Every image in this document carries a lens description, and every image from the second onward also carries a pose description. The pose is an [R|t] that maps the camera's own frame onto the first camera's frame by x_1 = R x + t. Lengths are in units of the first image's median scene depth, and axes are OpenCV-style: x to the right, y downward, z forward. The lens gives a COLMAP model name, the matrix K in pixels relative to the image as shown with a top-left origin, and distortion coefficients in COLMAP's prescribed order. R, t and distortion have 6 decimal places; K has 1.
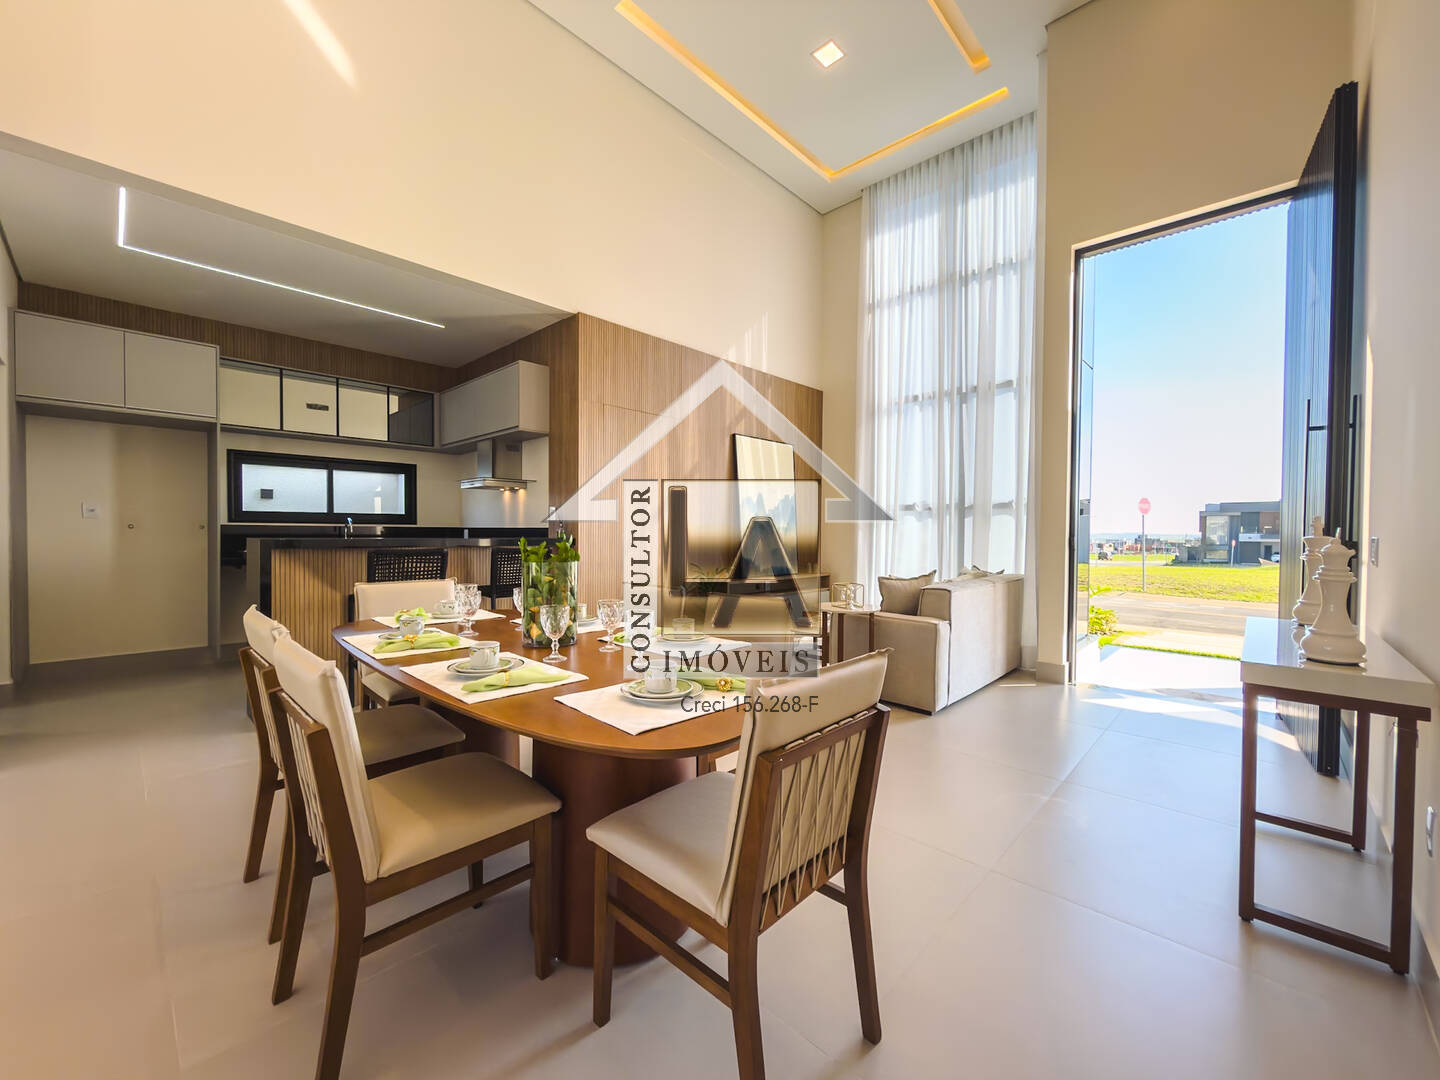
lens RADIAL K [[580.6, 0, 724.3], [0, 580.6, 540.9], [0, 0, 1]] dist [-0.004441, 0.000852]
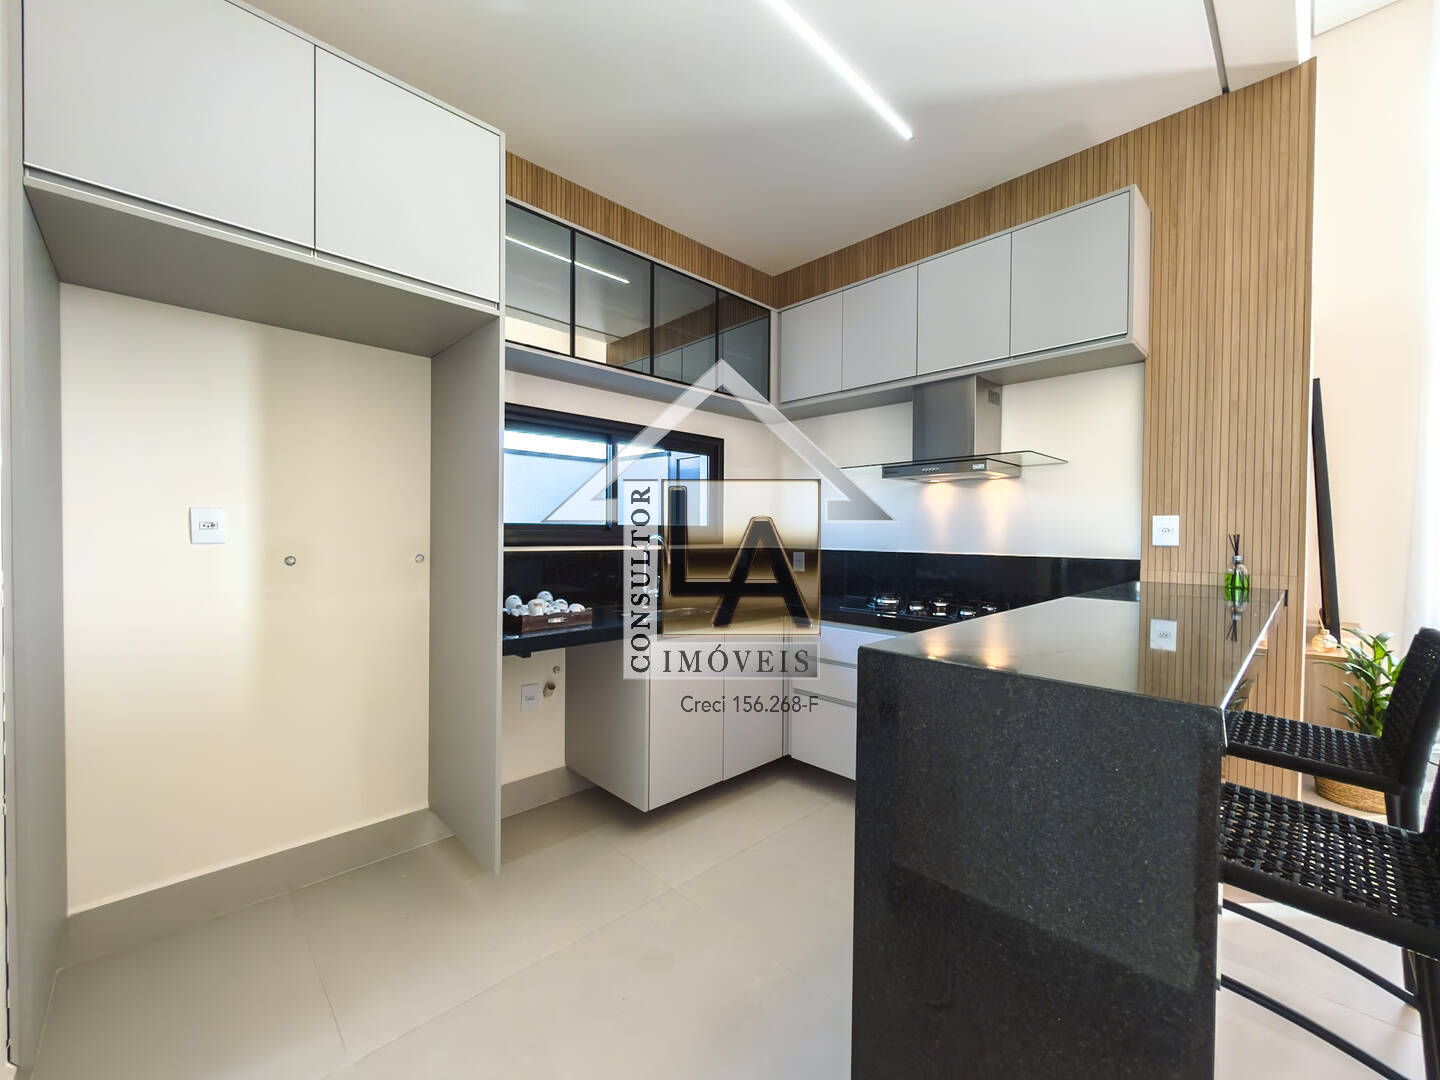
lens RADIAL K [[580.6, 0, 717.1], [0, 580.6, 544.7], [0, 0, 1]] dist [-0.004441, 0.000852]
pose [[0.999479, 0.002190, -0.032189, -0.566829], [-0.002043, 0.999987, 0.004590, -0.032569], [0.032198, -0.004522, 0.999471, 0.471247]]
